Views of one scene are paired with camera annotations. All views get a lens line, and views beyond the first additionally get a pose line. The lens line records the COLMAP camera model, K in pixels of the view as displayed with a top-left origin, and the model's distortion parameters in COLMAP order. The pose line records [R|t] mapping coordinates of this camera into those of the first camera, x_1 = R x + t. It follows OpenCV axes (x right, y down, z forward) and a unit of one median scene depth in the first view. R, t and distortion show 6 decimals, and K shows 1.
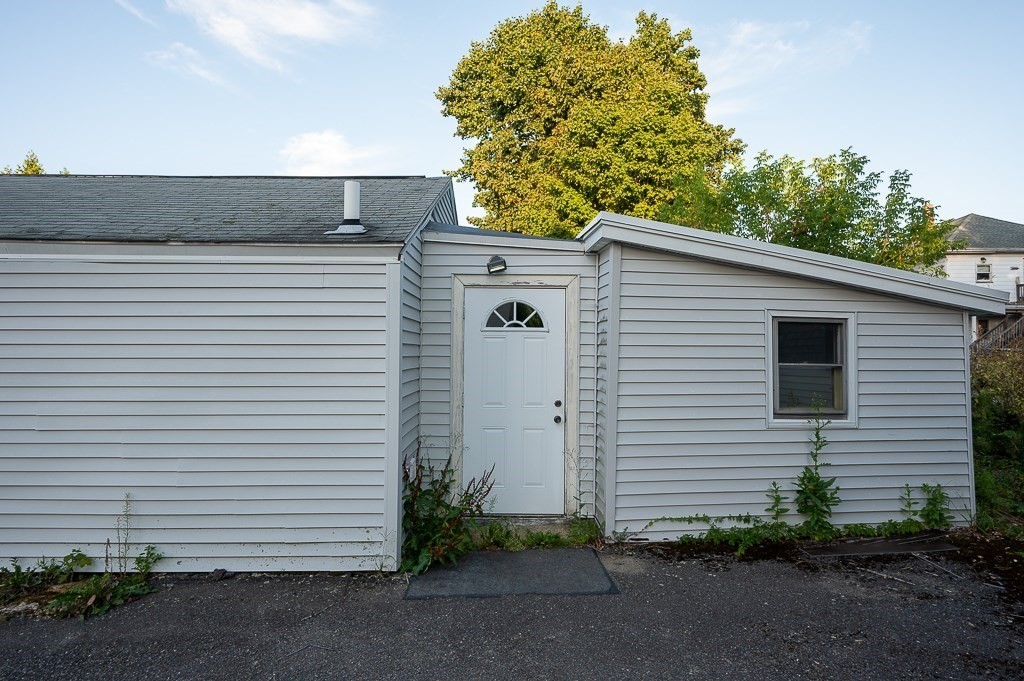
lens RADIAL K [[556.6, 0, 497.0], [0, 556.6, 348.7], [0, 0, 1]] dist [0.015040, -0.000311]
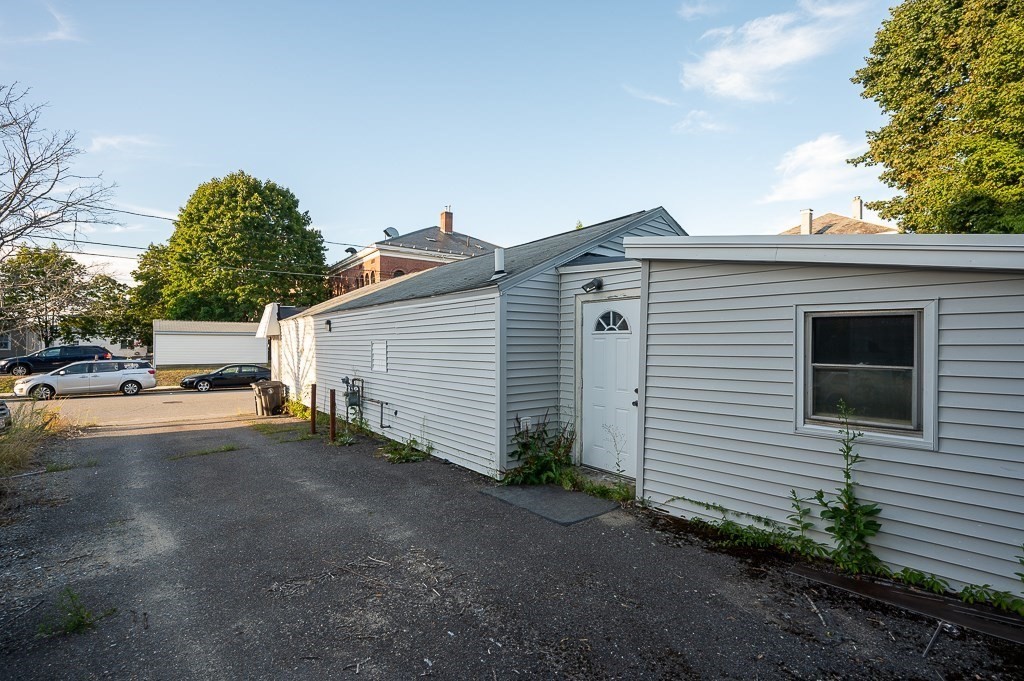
lens RADIAL K [[450.7, 0, 511.6], [0, 450.7, 348.6], [0, 0, 1]] dist [0.004893, 0.001982]
pose [[0.623002, 0.001241, -0.782219, 0.784749], [0.009860, 0.999907, 0.009439, -0.009188], [0.782158, -0.013593, 0.622932, 0.165103]]
